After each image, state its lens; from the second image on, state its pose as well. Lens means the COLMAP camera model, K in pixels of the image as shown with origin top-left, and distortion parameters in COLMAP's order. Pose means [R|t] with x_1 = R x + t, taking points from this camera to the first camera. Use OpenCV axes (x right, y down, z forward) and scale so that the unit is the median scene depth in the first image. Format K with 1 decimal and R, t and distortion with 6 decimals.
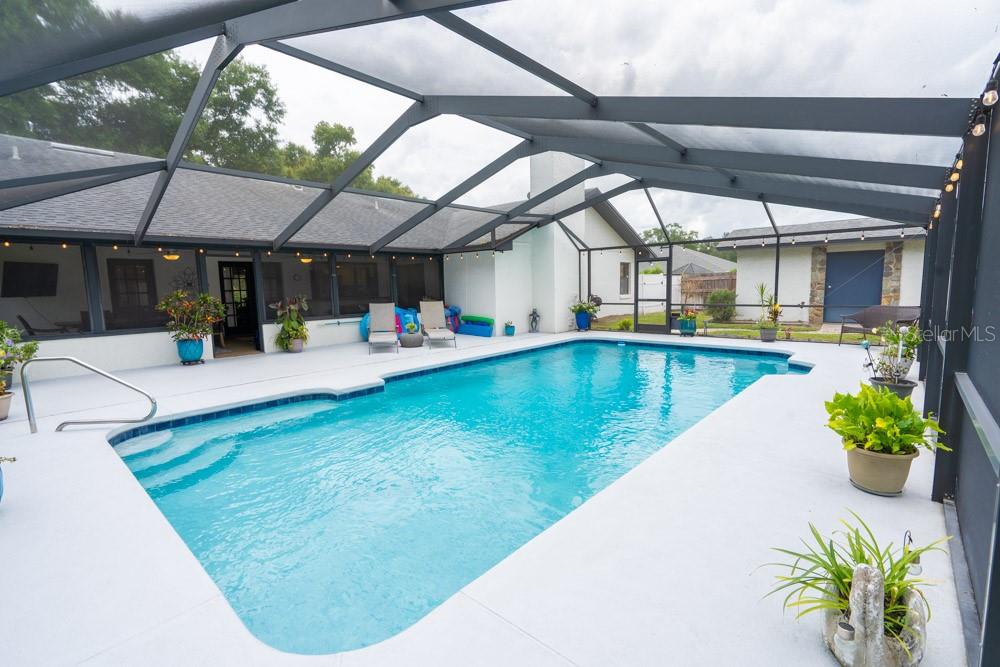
lens RADIAL K [[450.2, 0, 499.7], [0, 450.2, 335.7], [0, 0, 1]] dist [-0.002982, 0.000479]
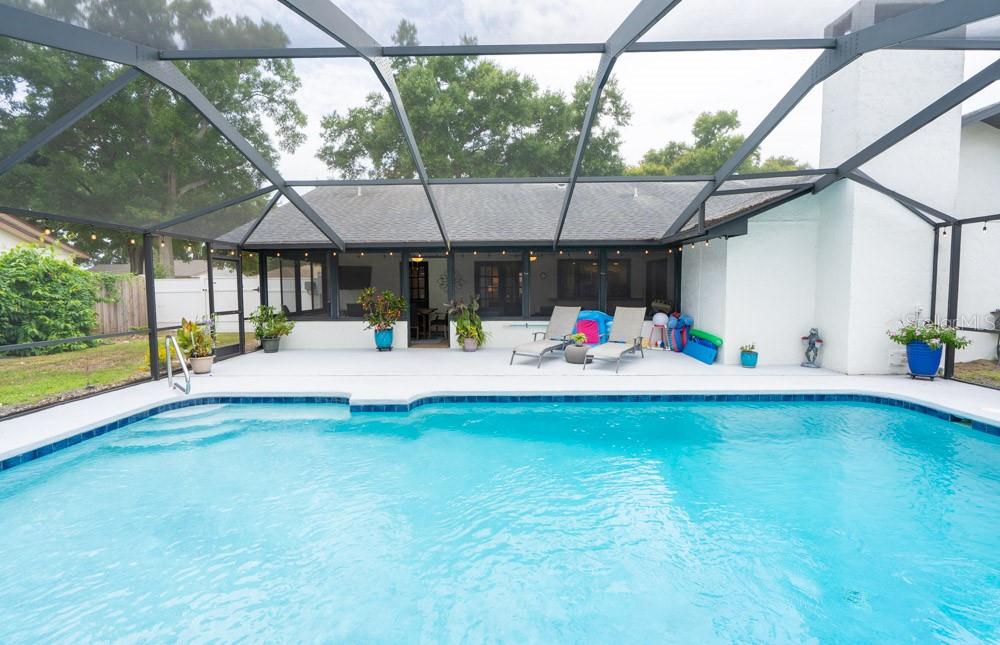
lens RADIAL K [[457.0, 0, 500.7], [0, 457.0, 304.8], [0, 0, 1]] dist [0.000845, -0.000020]
pose [[0.662440, 0.047977, -0.747577, 0.253960], [-0.094804, 0.995292, -0.020133, -0.039058], [0.743092, 0.084210, 0.663870, 0.282369]]
